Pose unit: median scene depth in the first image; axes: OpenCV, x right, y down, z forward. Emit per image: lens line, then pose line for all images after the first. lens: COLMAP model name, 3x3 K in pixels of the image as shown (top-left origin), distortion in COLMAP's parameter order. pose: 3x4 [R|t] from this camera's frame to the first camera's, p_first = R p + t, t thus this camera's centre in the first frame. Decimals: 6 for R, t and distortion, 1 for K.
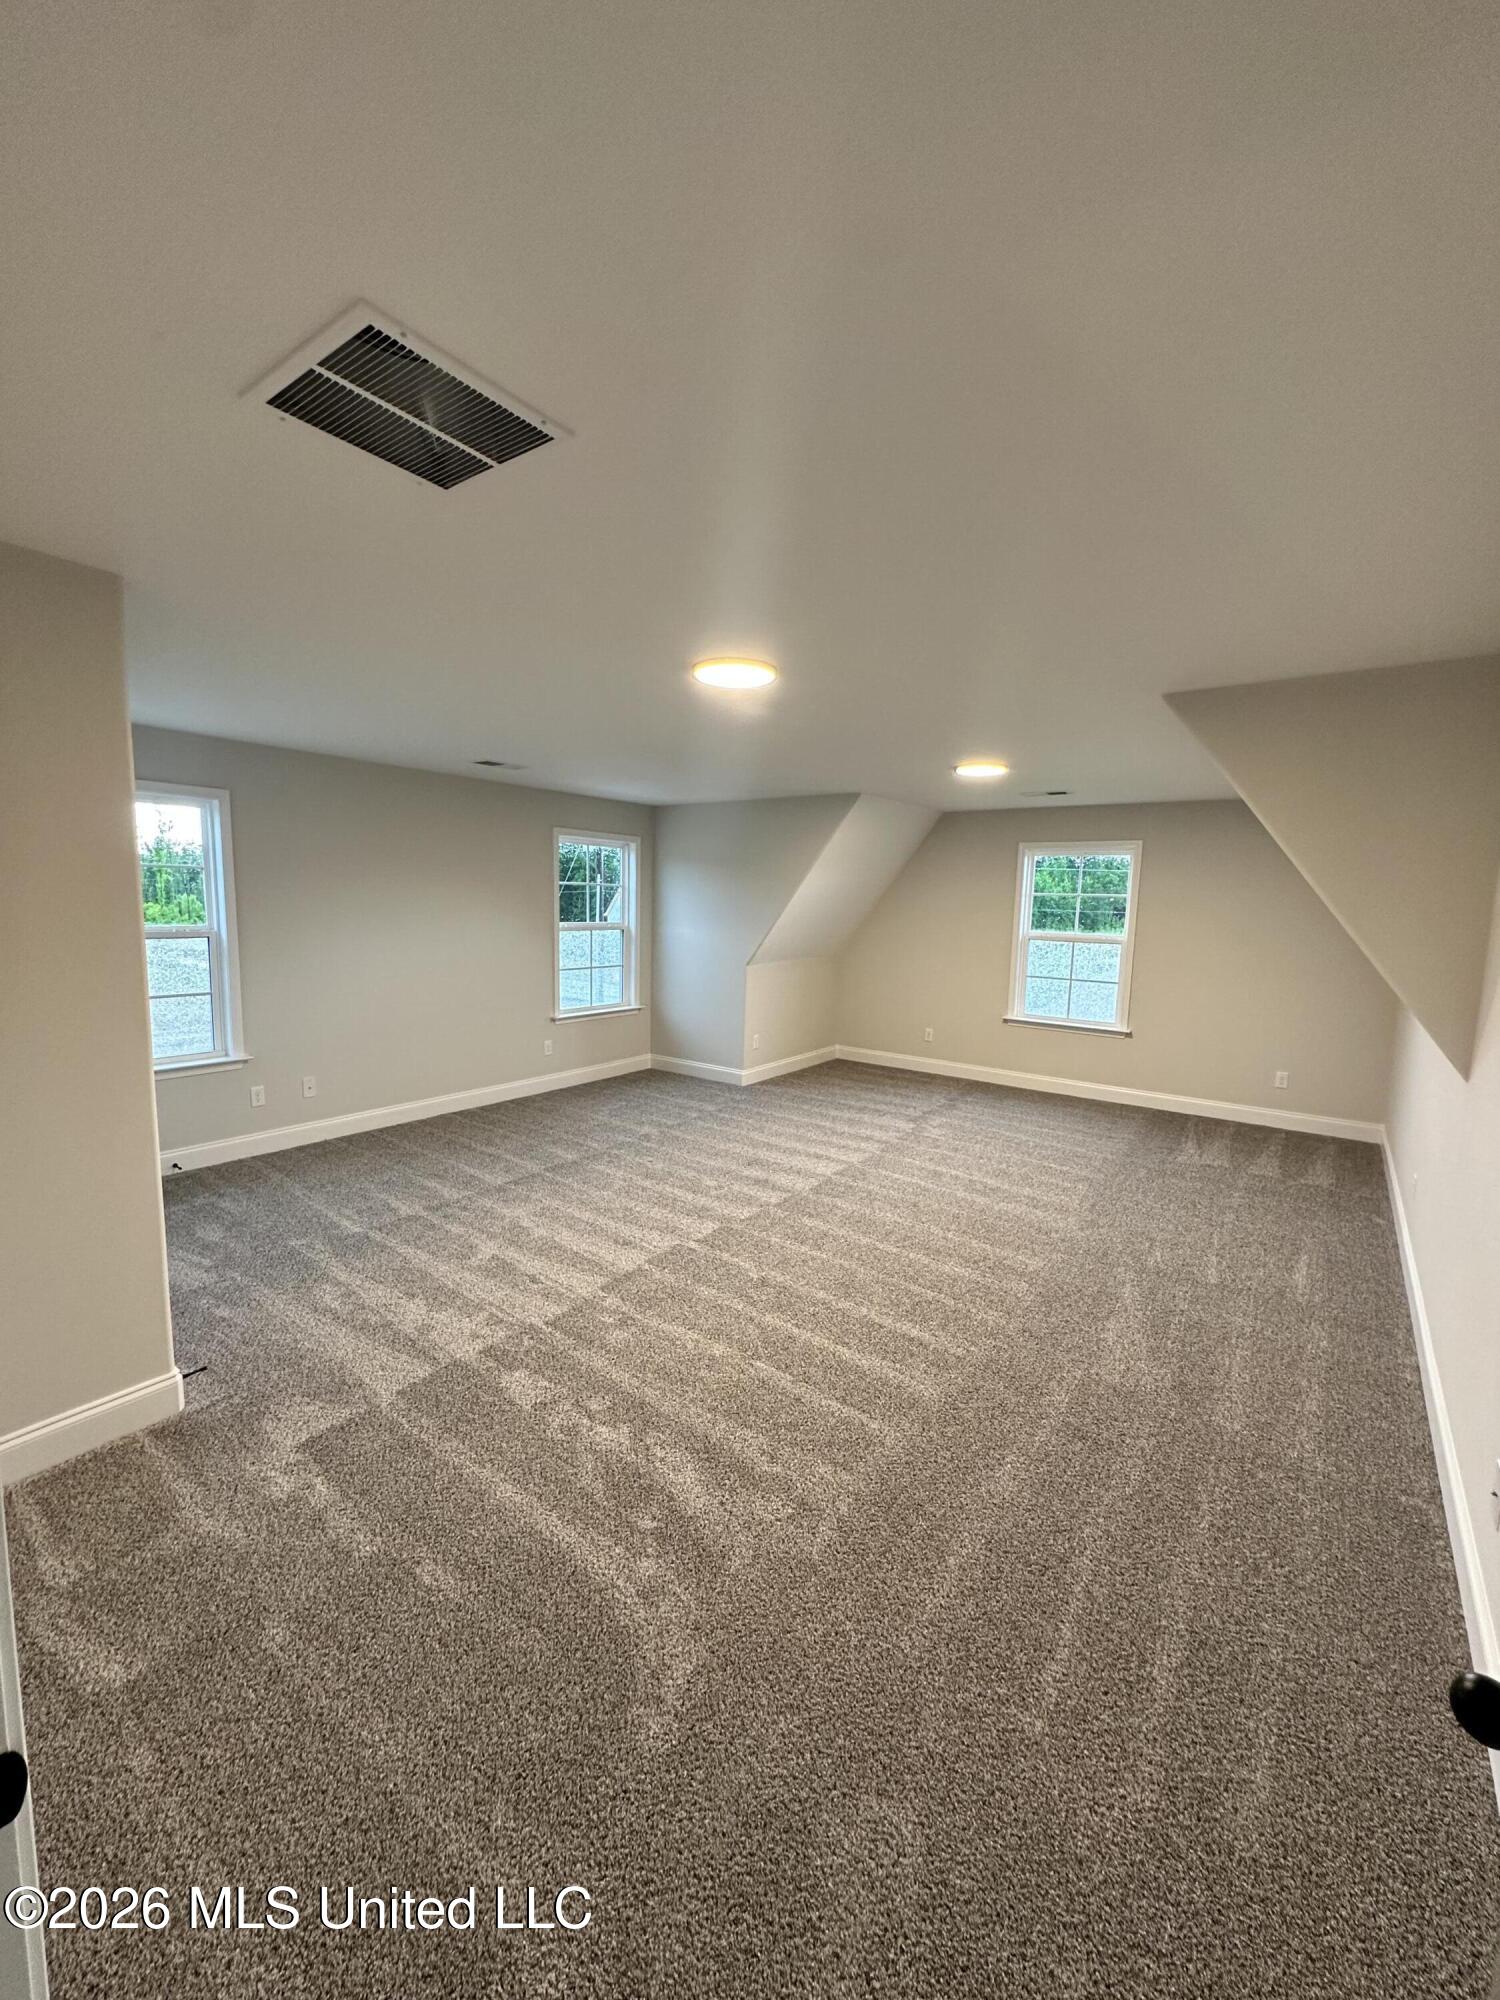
lens RADIAL K [[799.3, 0, 750.0], [0, 799.3, 1000.0], [0, 0, 1]] dist [-0.007646, 0.000138]
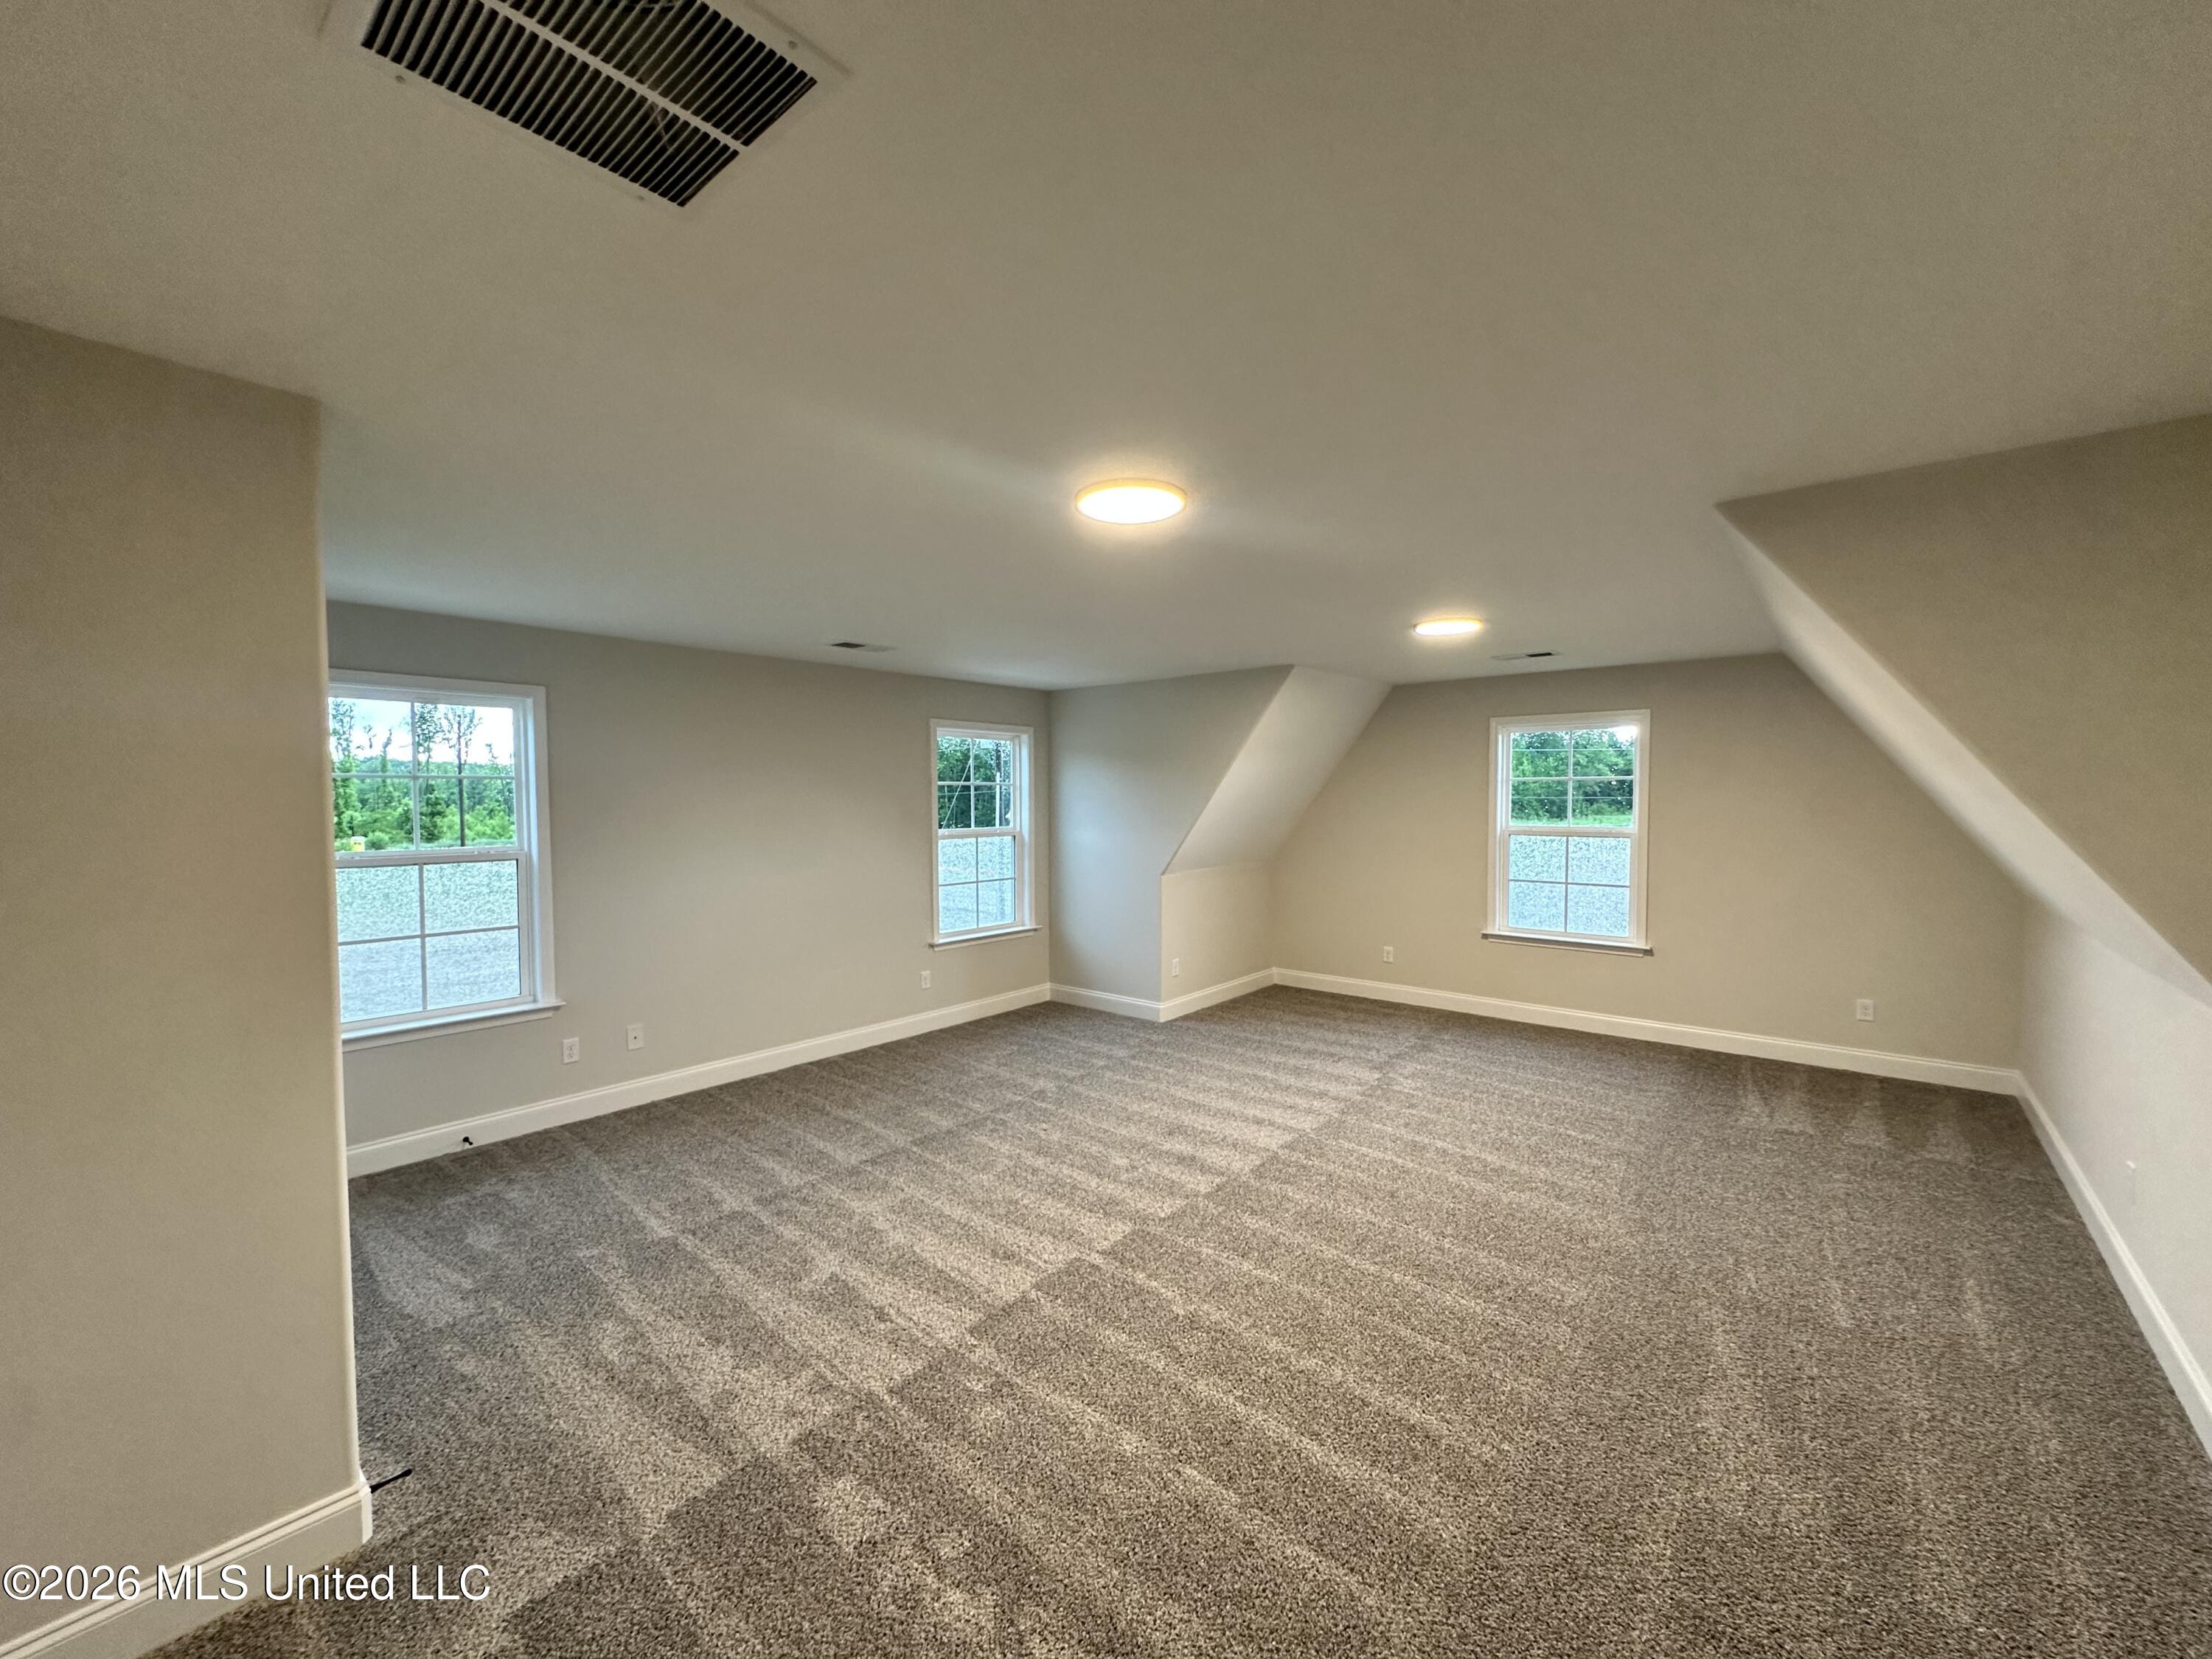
lens RADIAL K [[884.0, 0, 1103.3], [0, 884.0, 824.9], [0, 0, 1]] dist [-0.007646, 0.000138]
pose [[0.997052, -0.026868, -0.071877, 0.004488], [0.020106, 0.995446, -0.093187, -0.017348], [0.074054, 0.091467, 0.993051, 0.128400]]
